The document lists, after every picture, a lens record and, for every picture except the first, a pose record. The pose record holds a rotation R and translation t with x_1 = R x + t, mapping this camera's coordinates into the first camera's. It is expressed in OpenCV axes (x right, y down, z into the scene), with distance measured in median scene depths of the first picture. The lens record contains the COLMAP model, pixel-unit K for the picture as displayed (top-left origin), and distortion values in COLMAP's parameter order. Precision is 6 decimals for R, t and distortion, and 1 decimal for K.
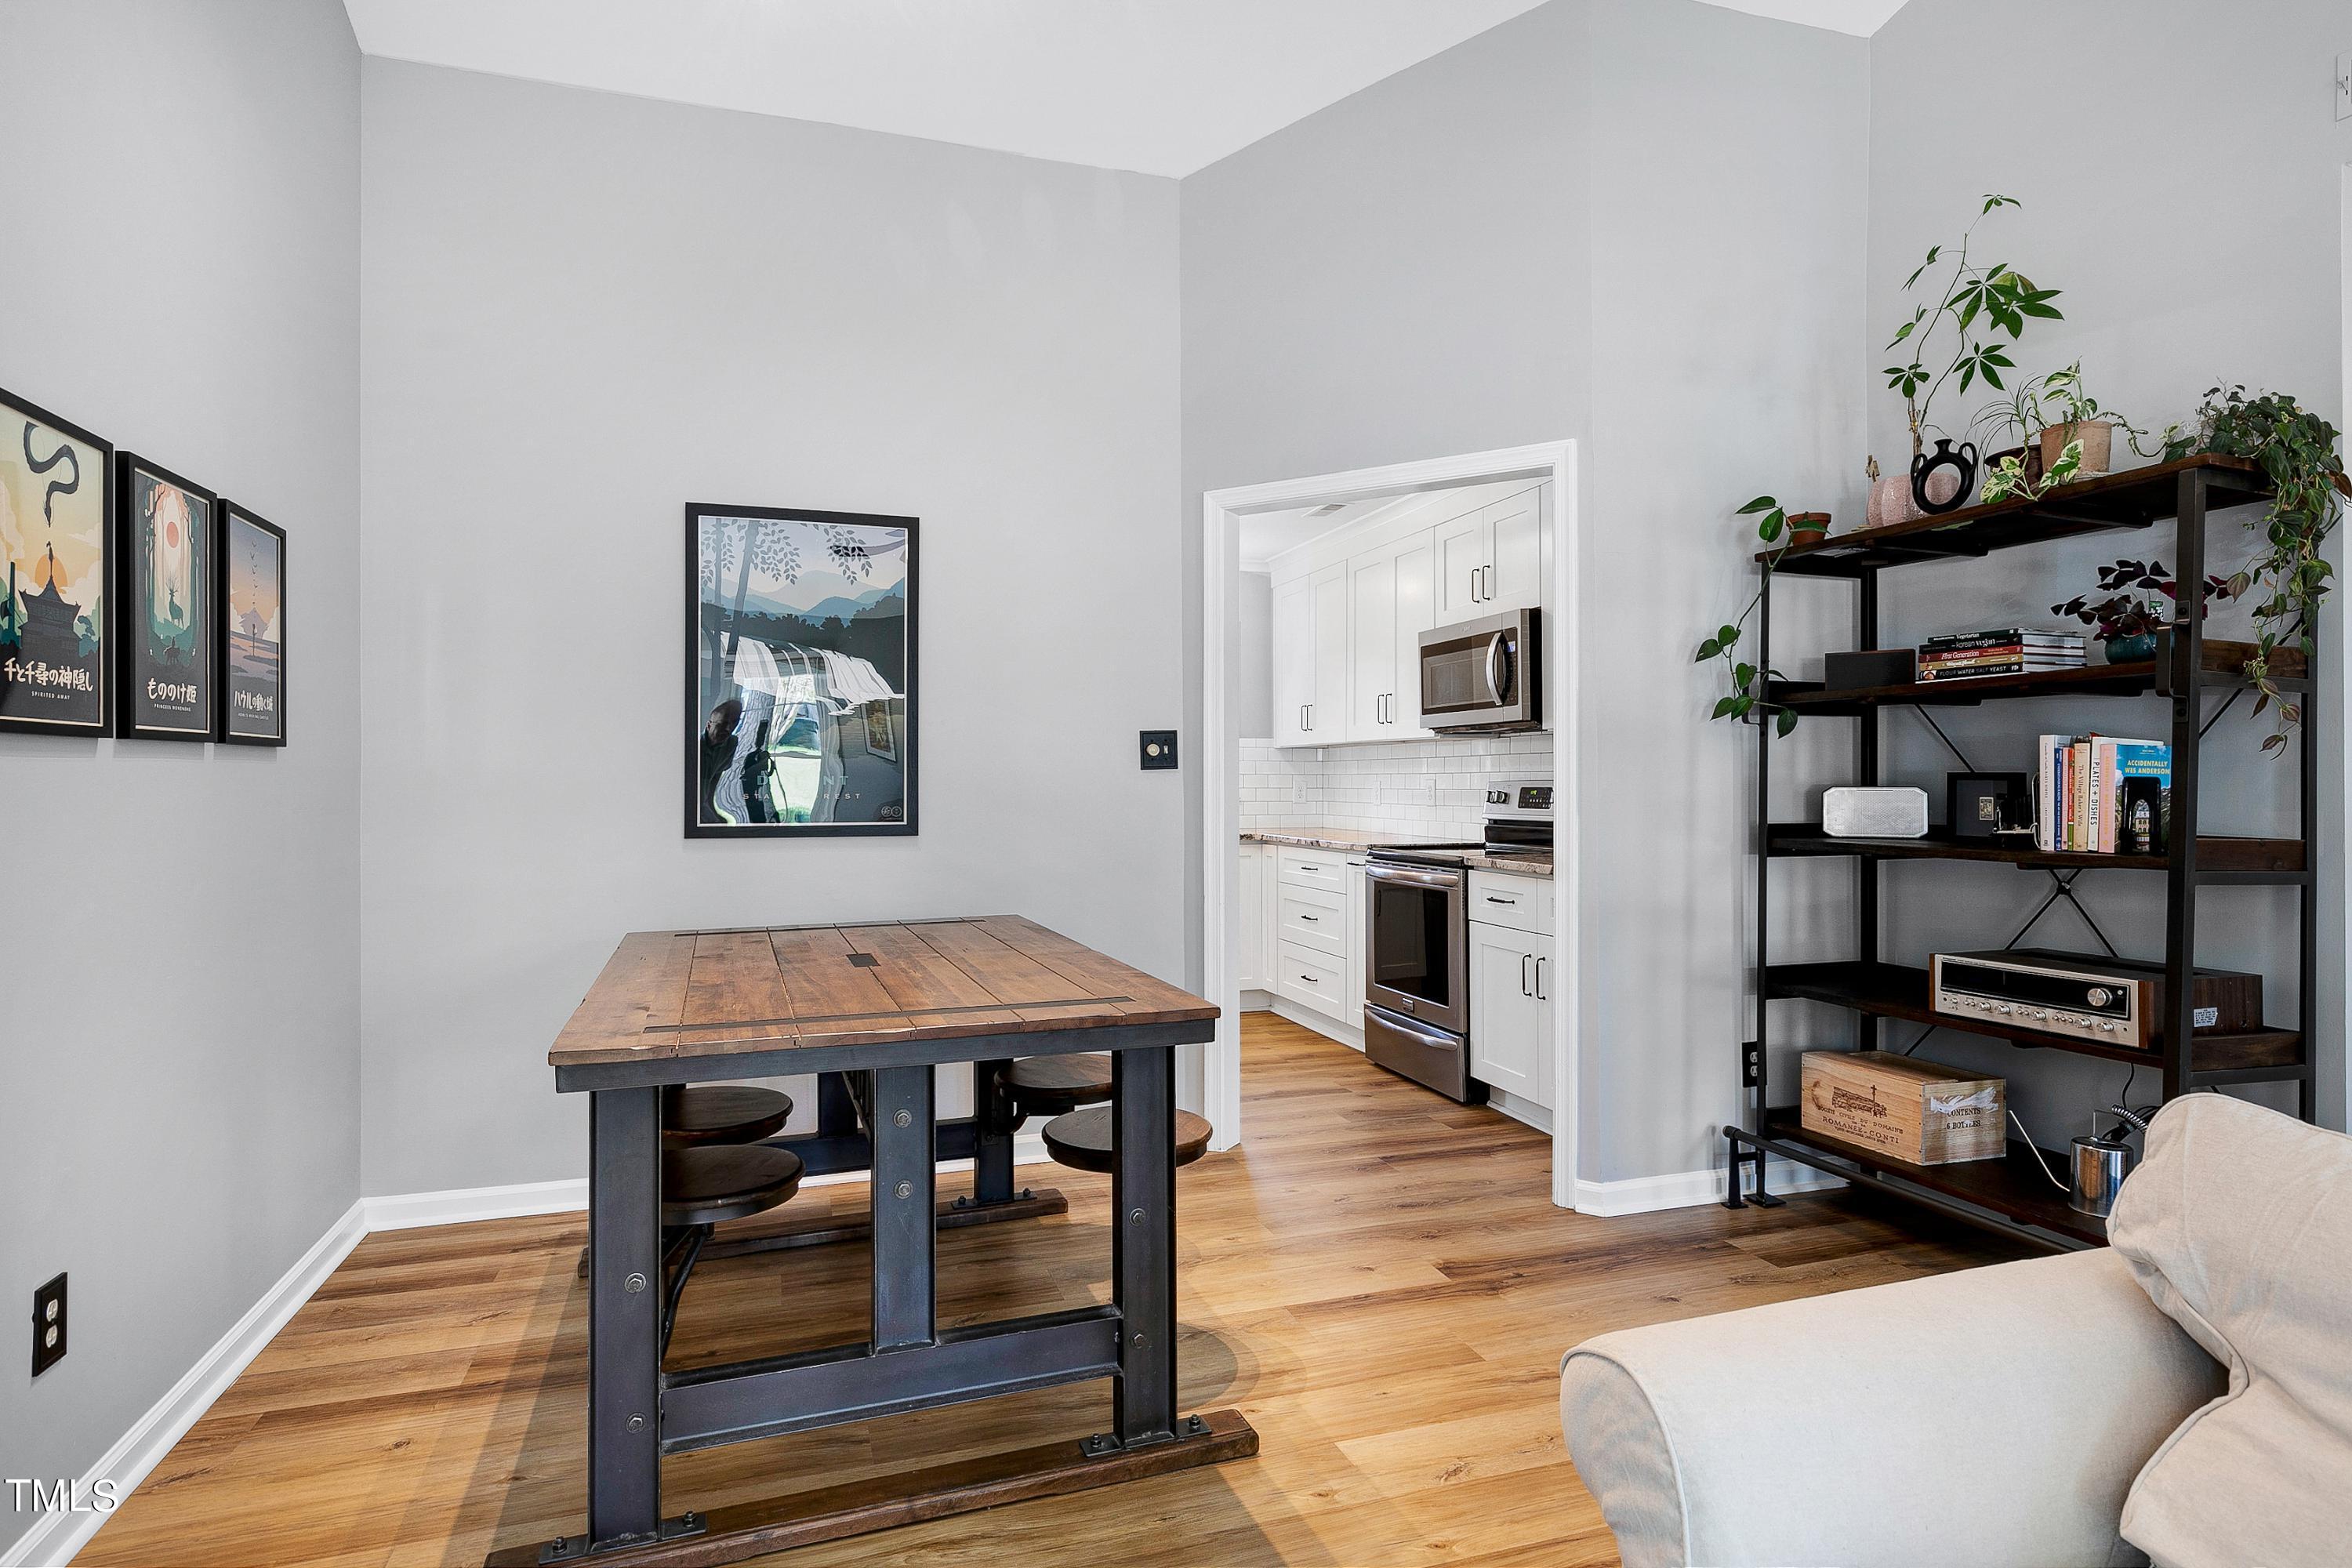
lens RADIAL K [[1182.3, 0, 1181.1], [0, 1182.3, 789.9], [0, 0, 1]] dist [0.003017, -0.000320]
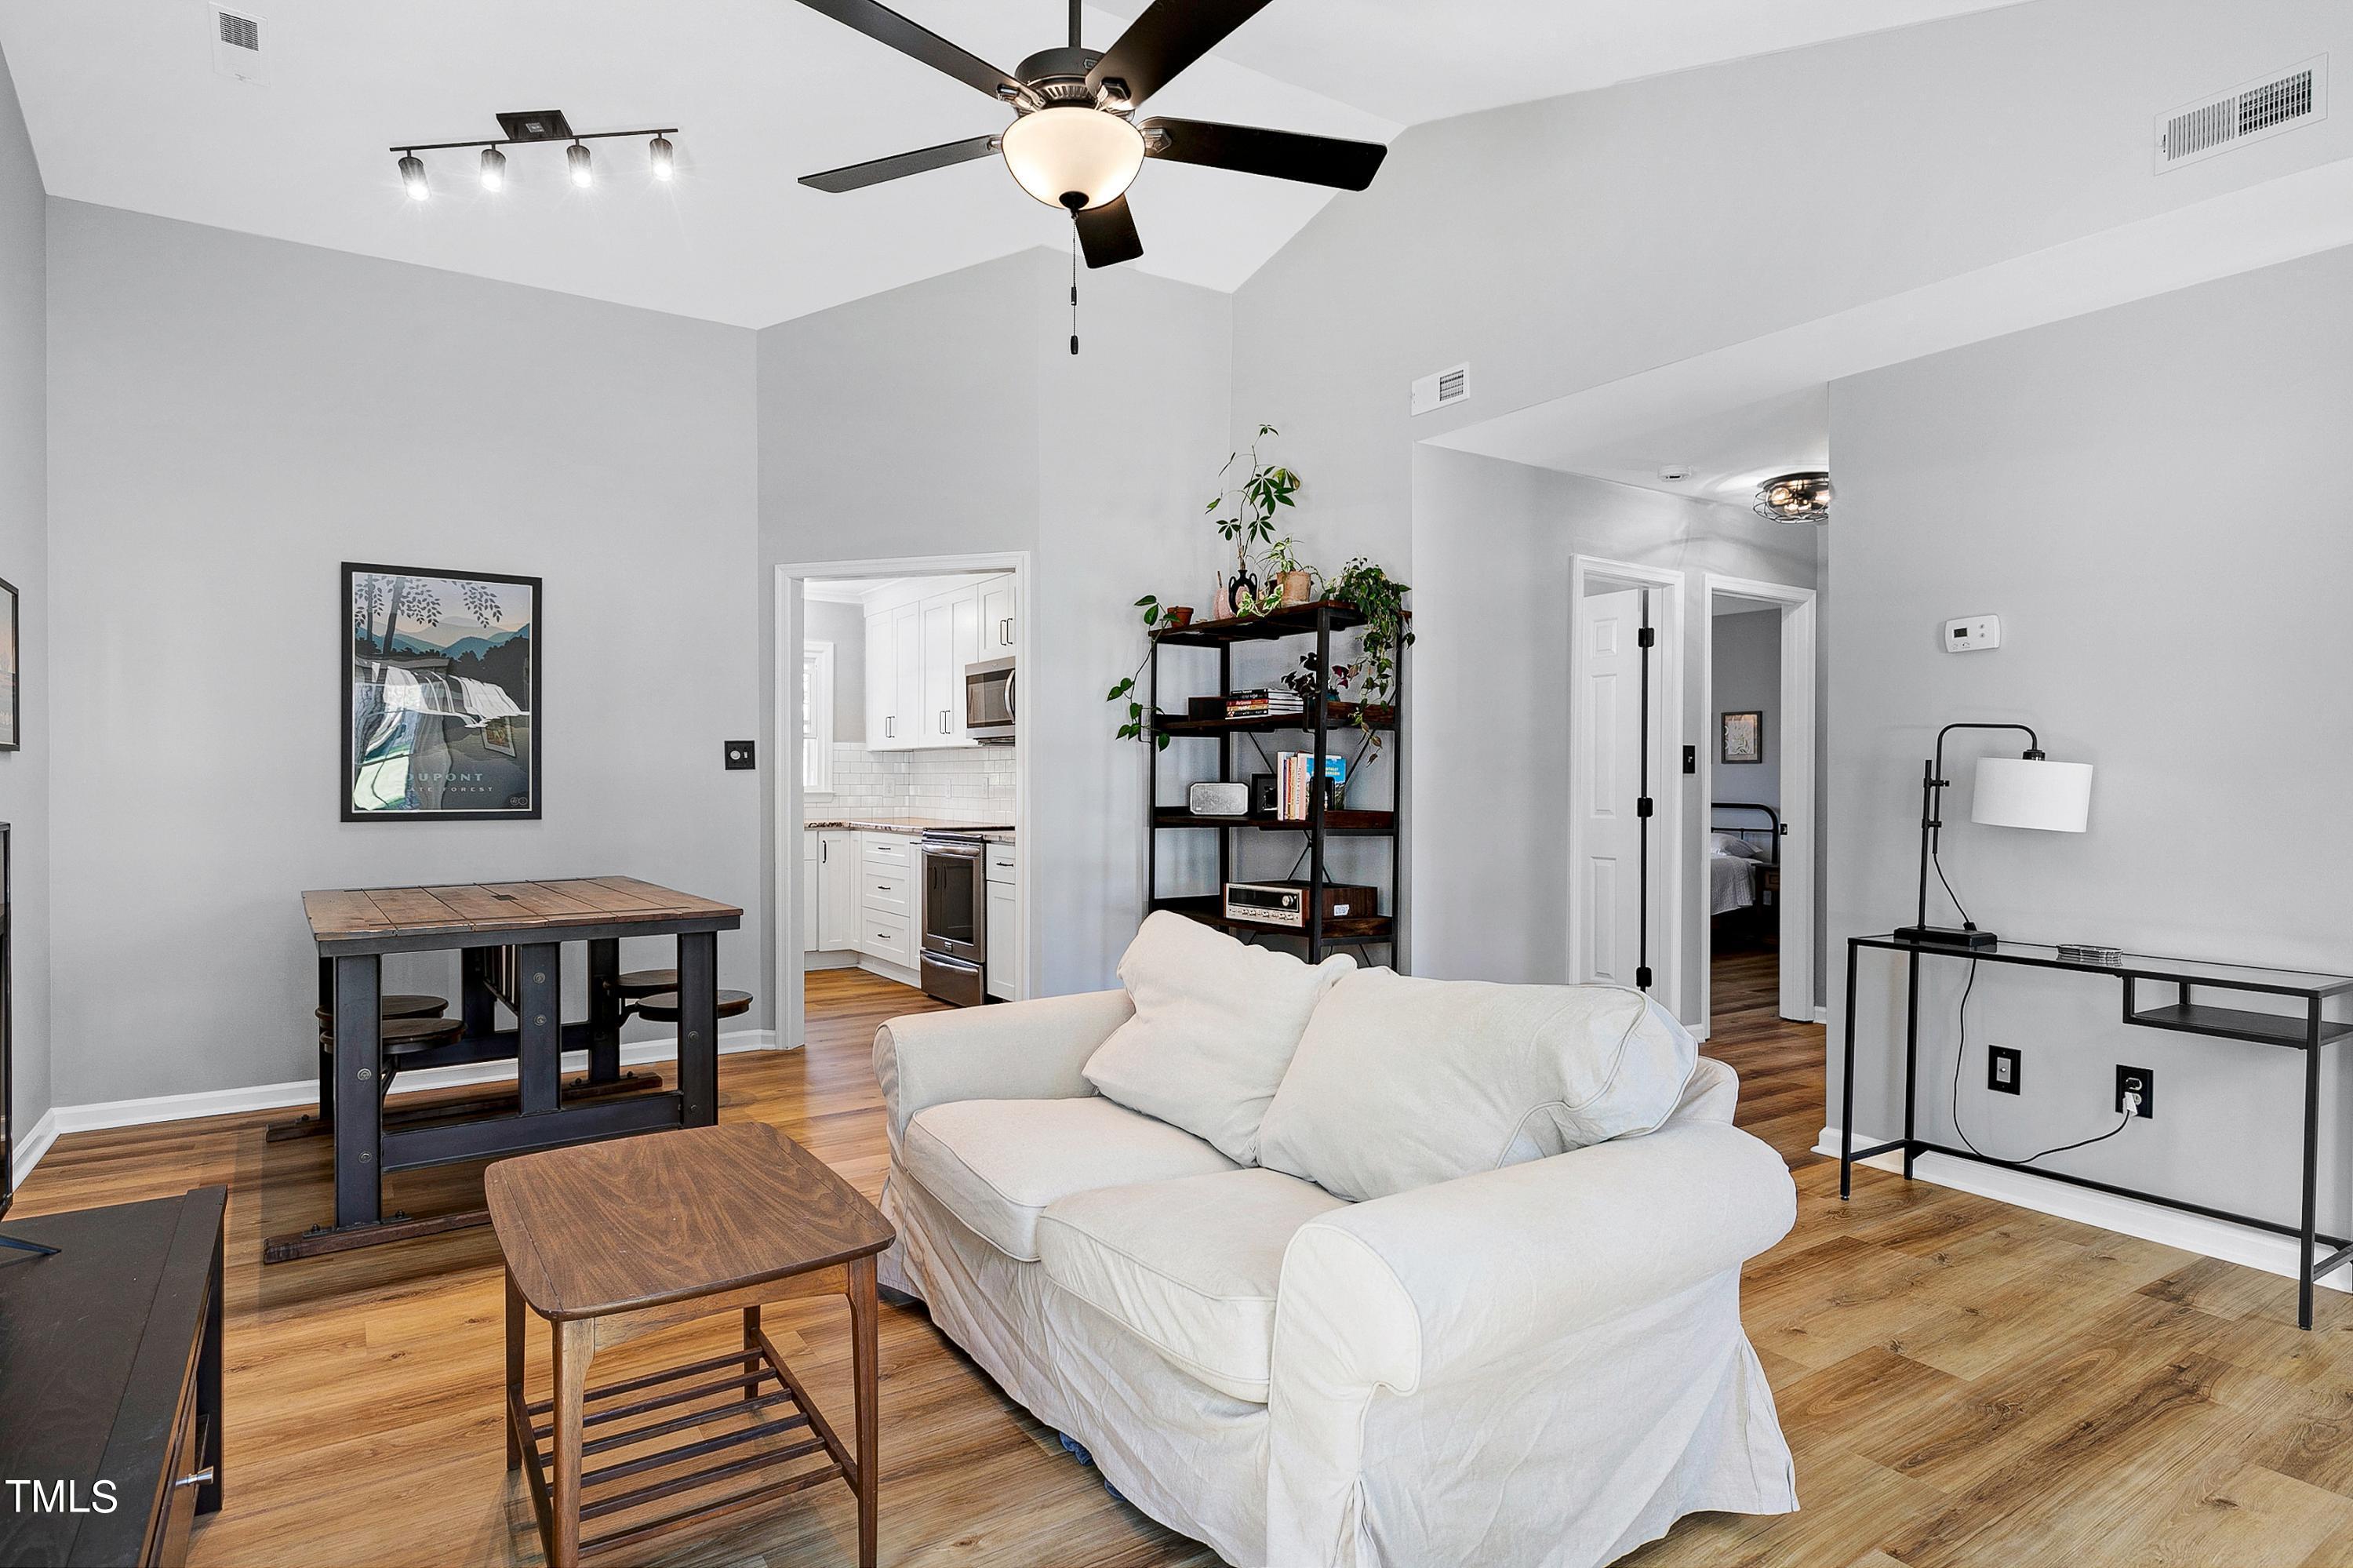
lens RADIAL K [[1182.9, 0, 1181.6], [0, 1182.9, 789.9], [0, 0, 1]] dist [0.003017, -0.000320]
pose [[0.959042, -0.001117, 0.283263, 0.092572], [0.000767, 0.999999, 0.001347, 0.004809], [-0.283264, -0.001074, 0.959041, -0.491180]]
